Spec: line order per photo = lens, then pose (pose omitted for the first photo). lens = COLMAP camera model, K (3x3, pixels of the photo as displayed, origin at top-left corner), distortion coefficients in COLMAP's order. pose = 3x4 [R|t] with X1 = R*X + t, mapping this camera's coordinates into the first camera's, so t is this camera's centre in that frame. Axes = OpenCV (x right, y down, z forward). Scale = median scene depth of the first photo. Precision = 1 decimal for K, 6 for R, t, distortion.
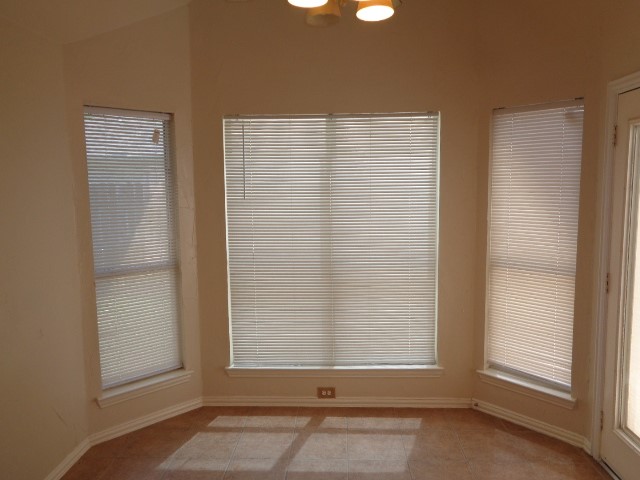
lens RADIAL K [[490.3, 0, 322.5], [0, 490.3, 238.6], [0, 0, 1]] dist [0.076874, 0.003932]
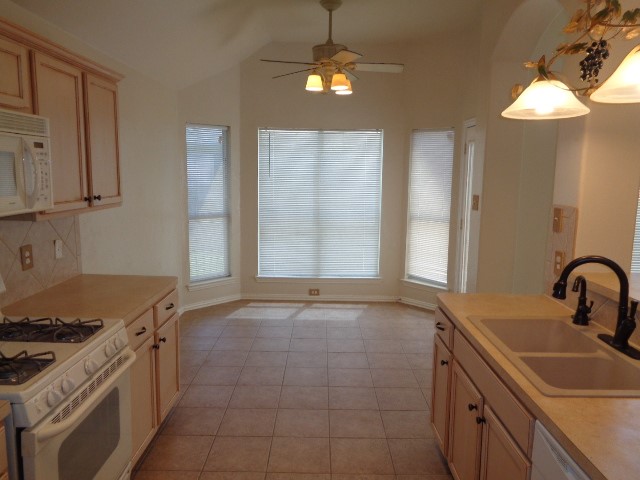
lens RADIAL K [[490.3, 0, 316.3], [0, 490.3, 238.7], [0, 0, 1]] dist [0.076874, 0.003932]
pose [[0.999454, 0.021696, 0.024939, -0.032709], [-0.022396, 0.999353, 0.028156, 0.083661], [-0.024312, -0.028699, 0.999292, -0.731785]]
